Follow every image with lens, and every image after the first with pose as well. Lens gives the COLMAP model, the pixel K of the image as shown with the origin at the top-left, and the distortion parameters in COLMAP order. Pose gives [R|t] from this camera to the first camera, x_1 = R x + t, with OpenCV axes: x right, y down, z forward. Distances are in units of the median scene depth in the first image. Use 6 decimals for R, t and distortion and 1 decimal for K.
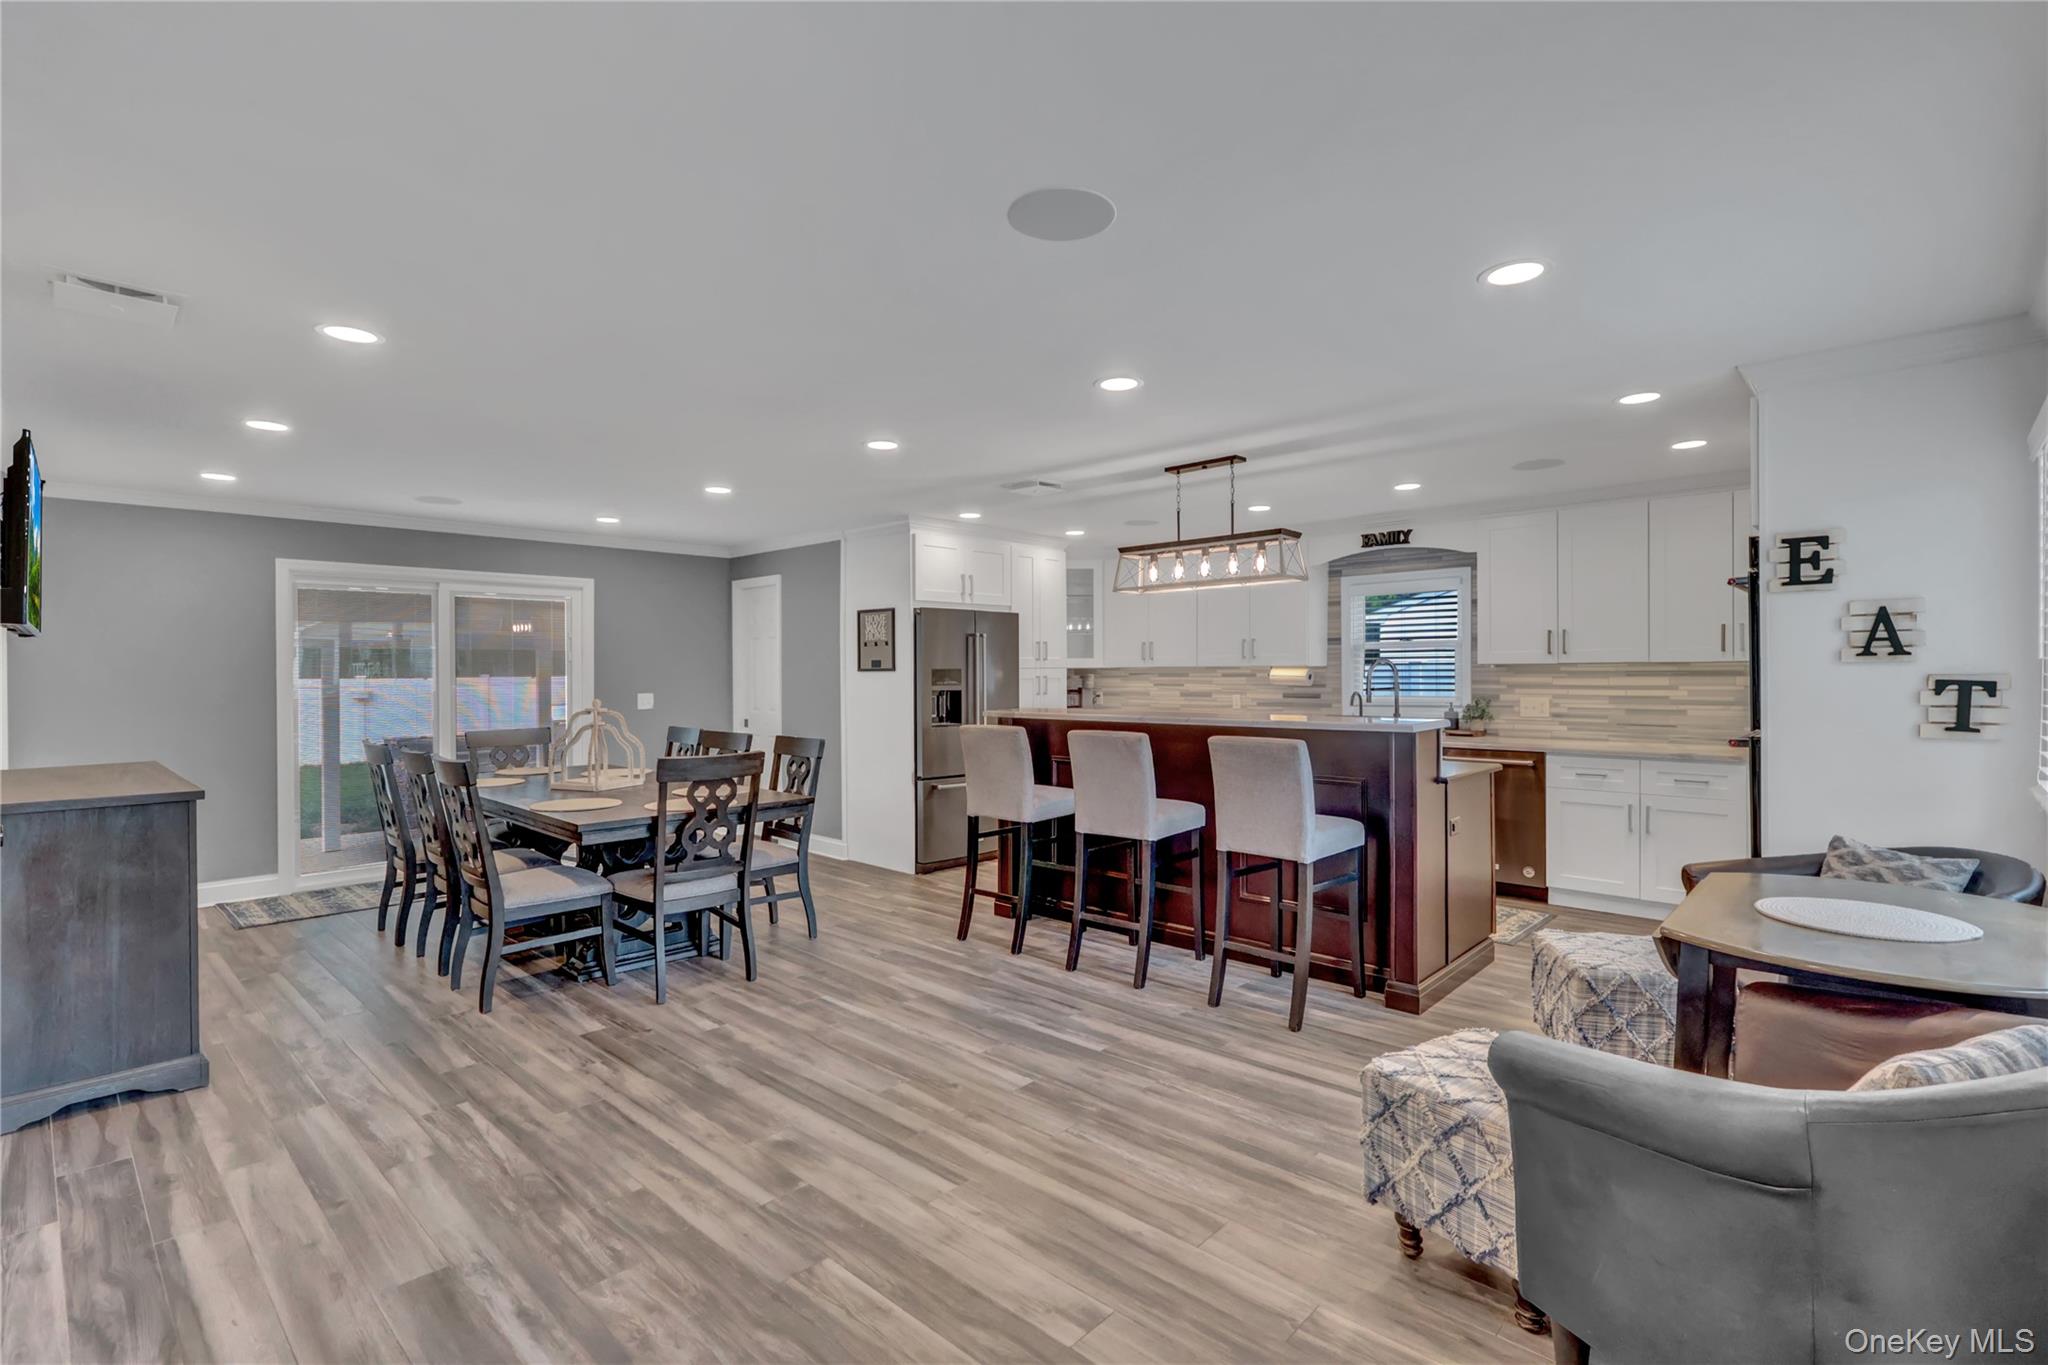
lens RADIAL K [[945.4, 0, 1026.8], [0, 945.4, 678.4], [0, 0, 1]] dist [-0.000488, -0.000184]
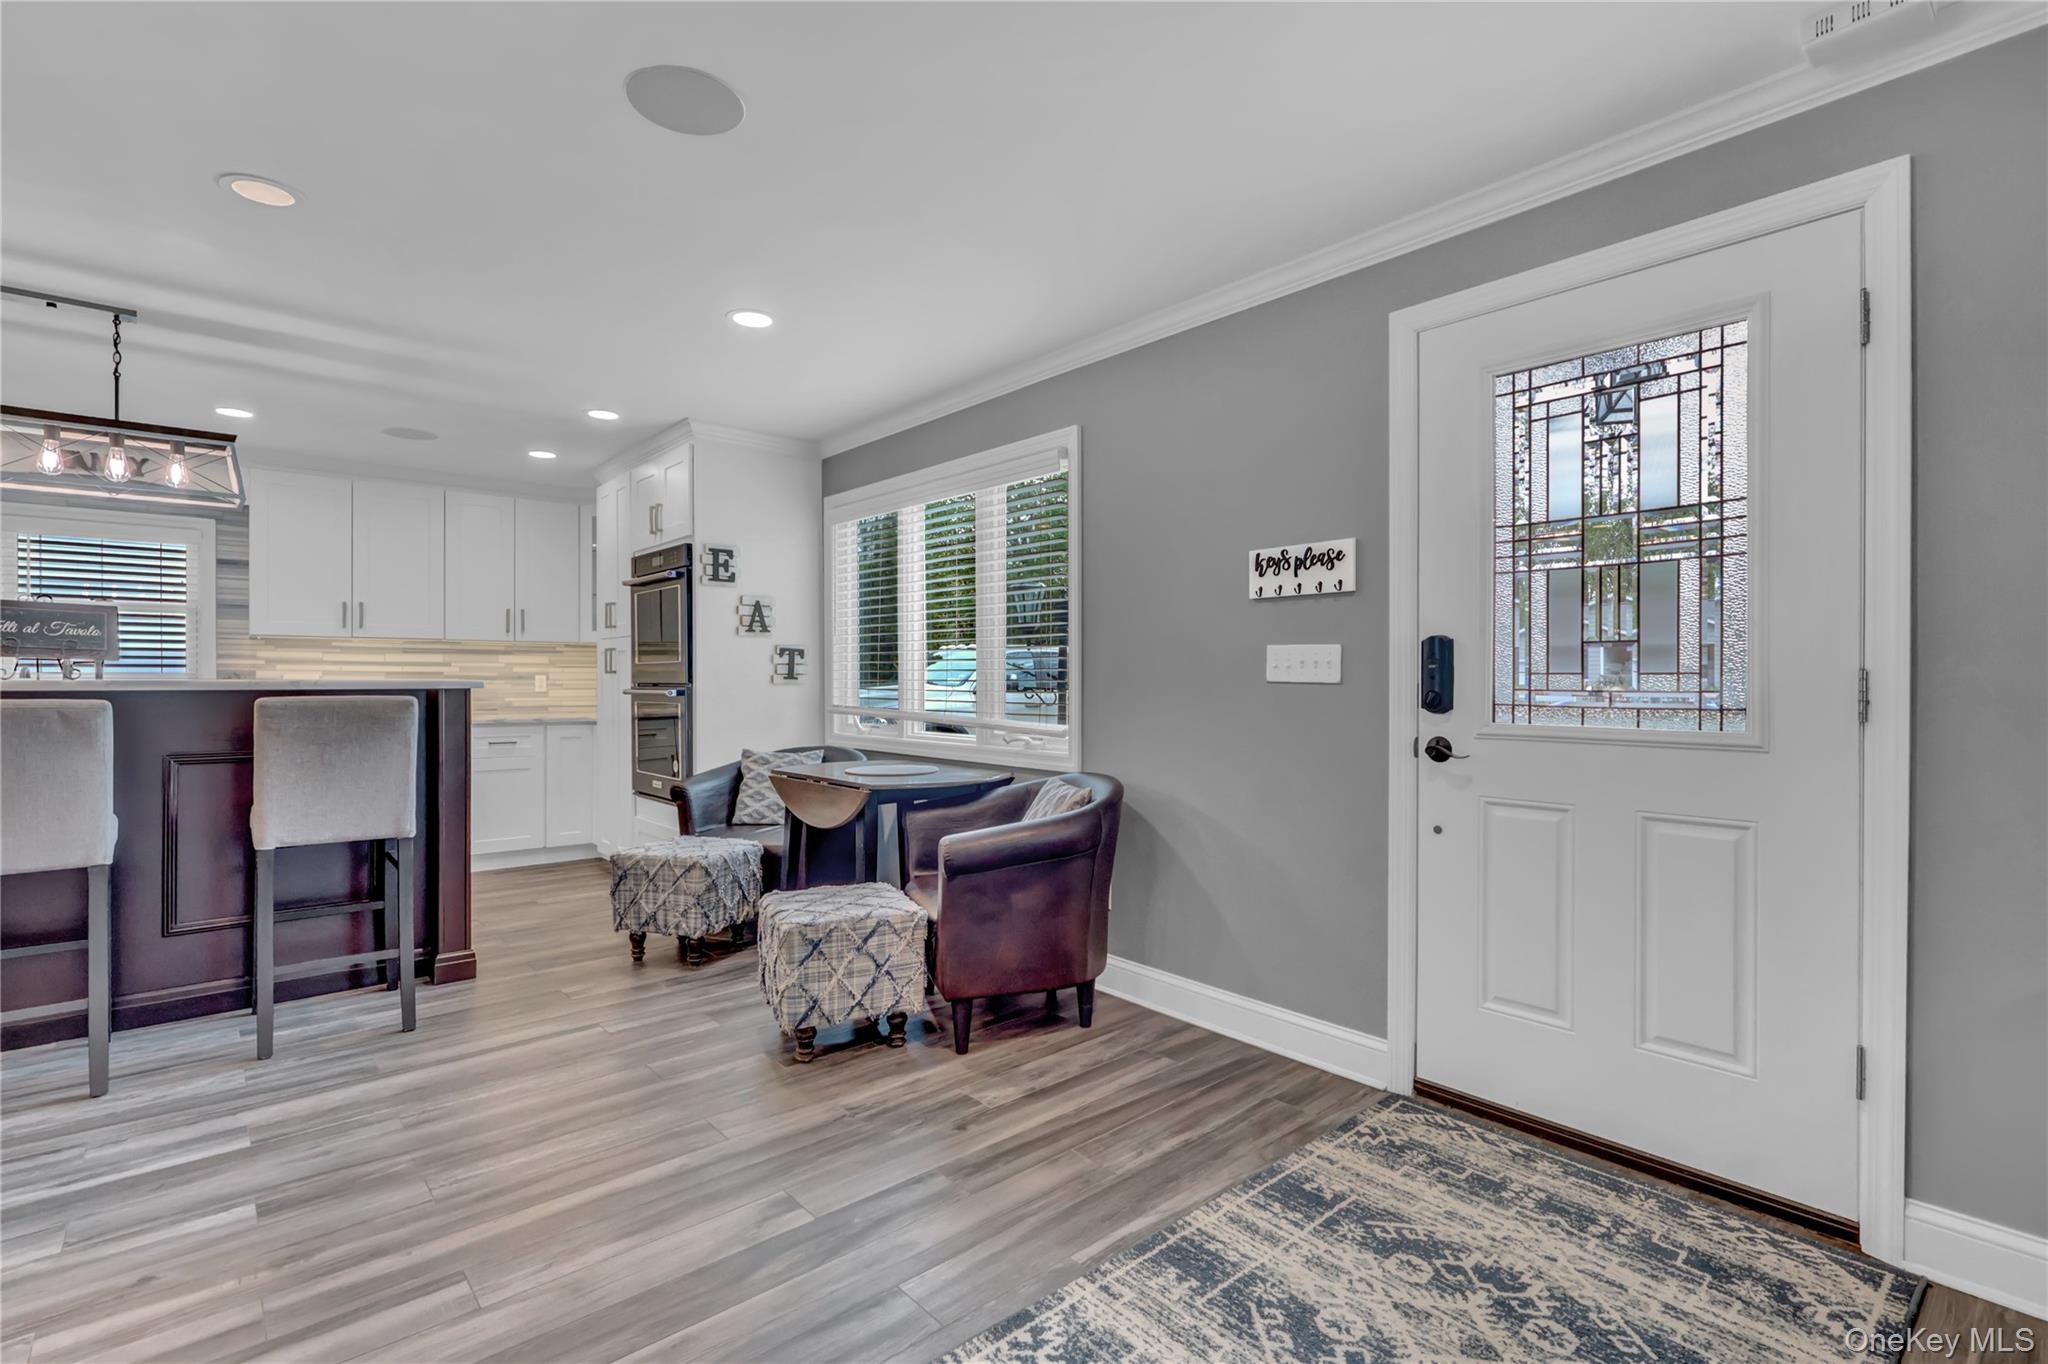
lens RADIAL K [[945.4, 0, 1026.8], [0, 945.4, 677.9], [0, 0, 1]] dist [-0.000488, -0.000184]
pose [[0.097863, 0.007850, 0.995169, -0.393495], [0.003107, 0.999962, -0.008194, 0.042652], [-0.995195, 0.003893, 0.097835, 0.259158]]
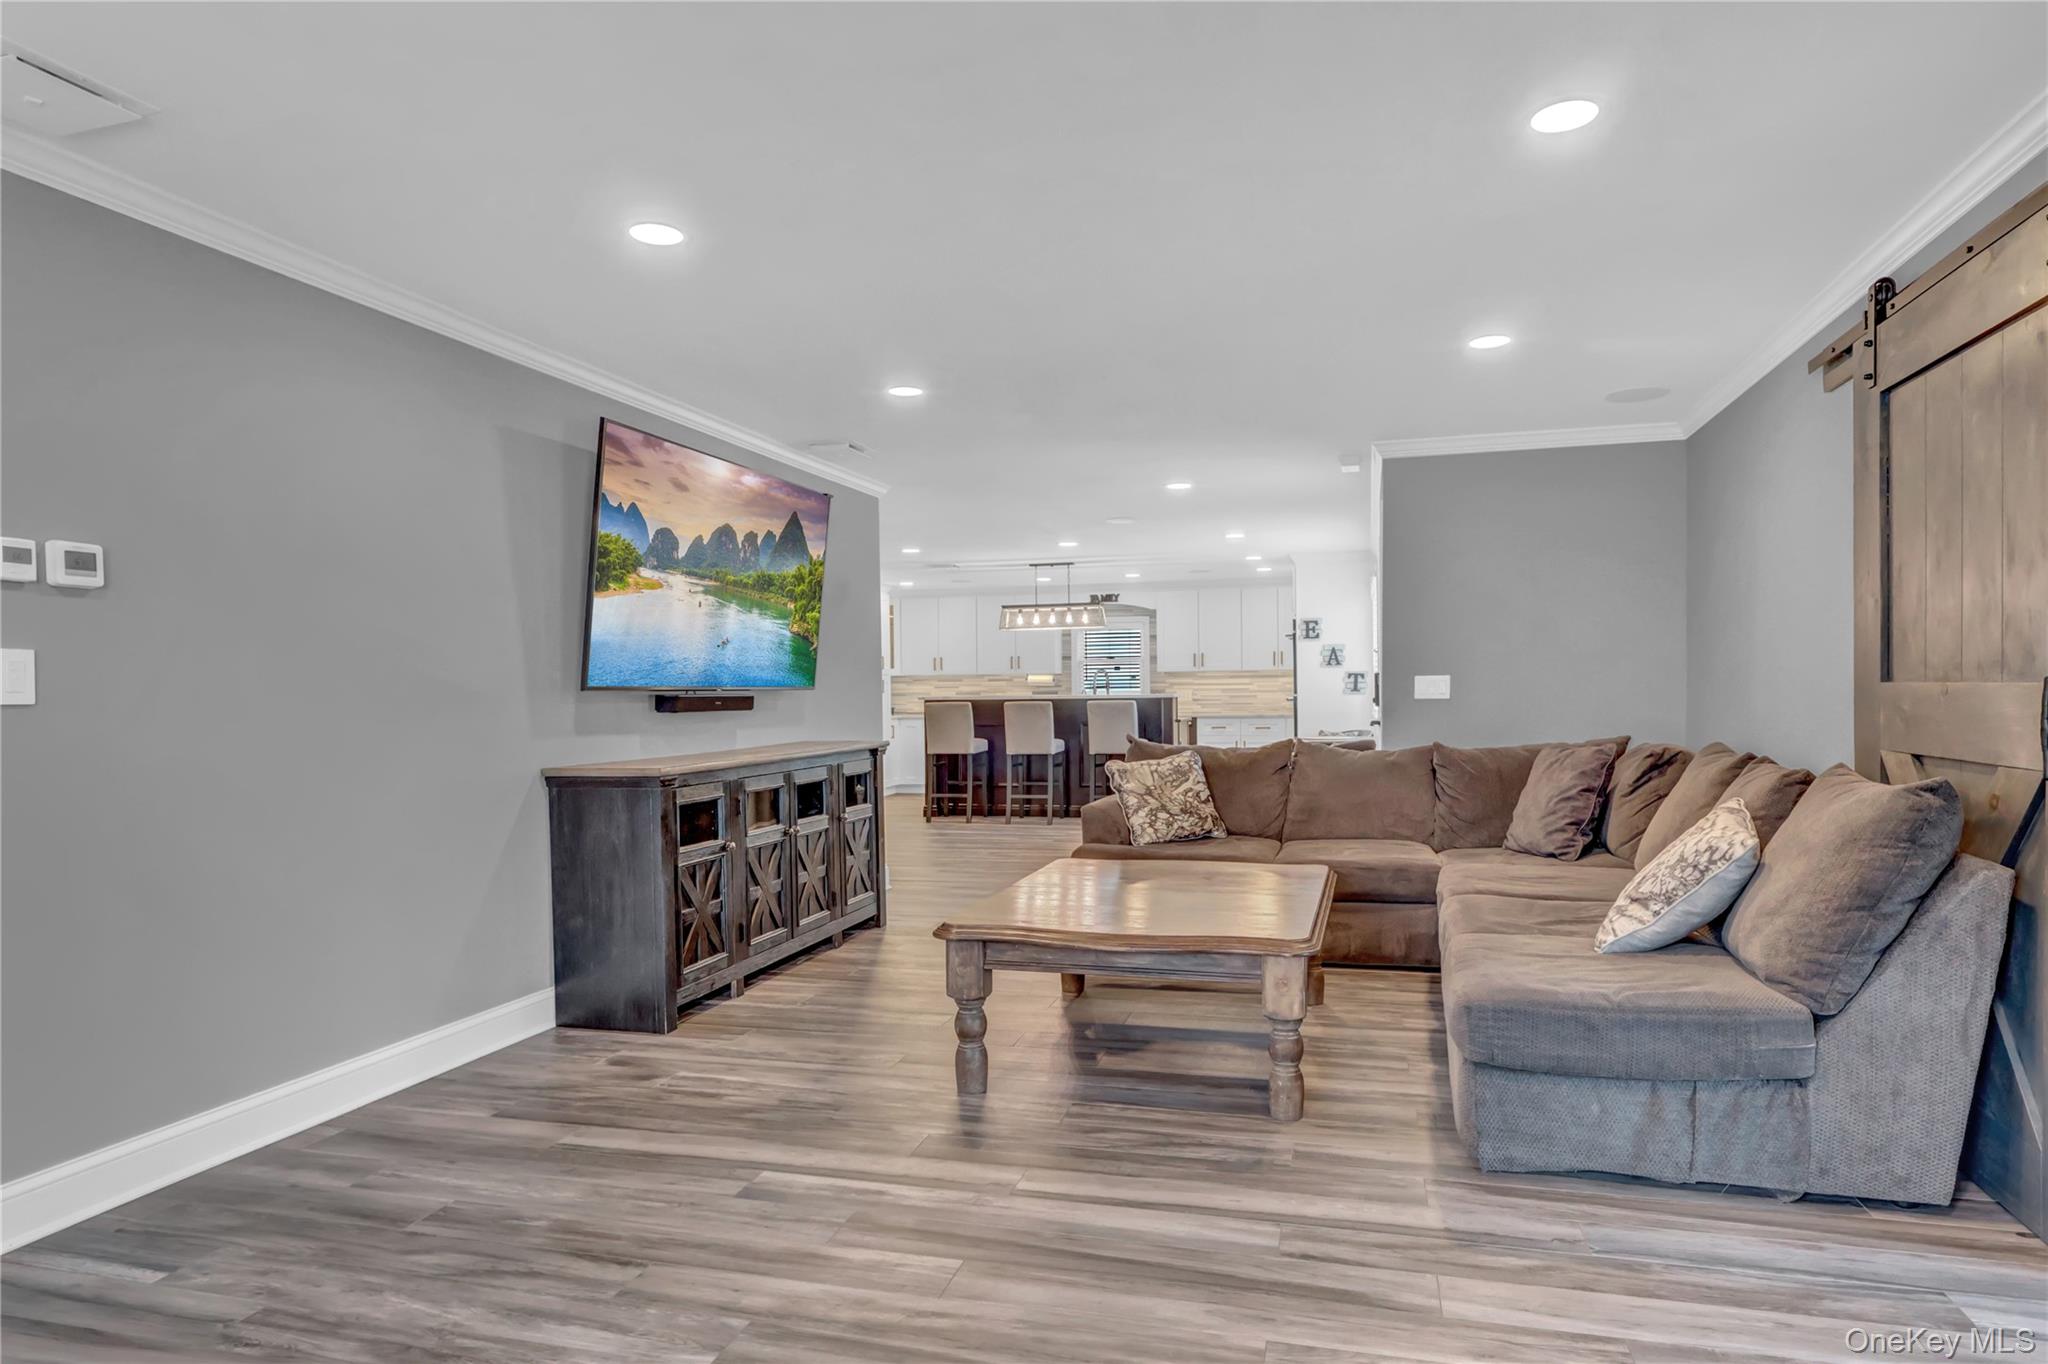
lens RADIAL K [[1214.6, 0, 1017.6], [0, 1214.6, 711.1], [0, 0, 1]] dist [0.000698, -0.000122]
pose [[0.882603, -0.015436, 0.469865, -1.016786], [0.013939, 0.999881, 0.006665, 0.047465], [-0.469912, 0.000667, 0.882713, -1.094547]]
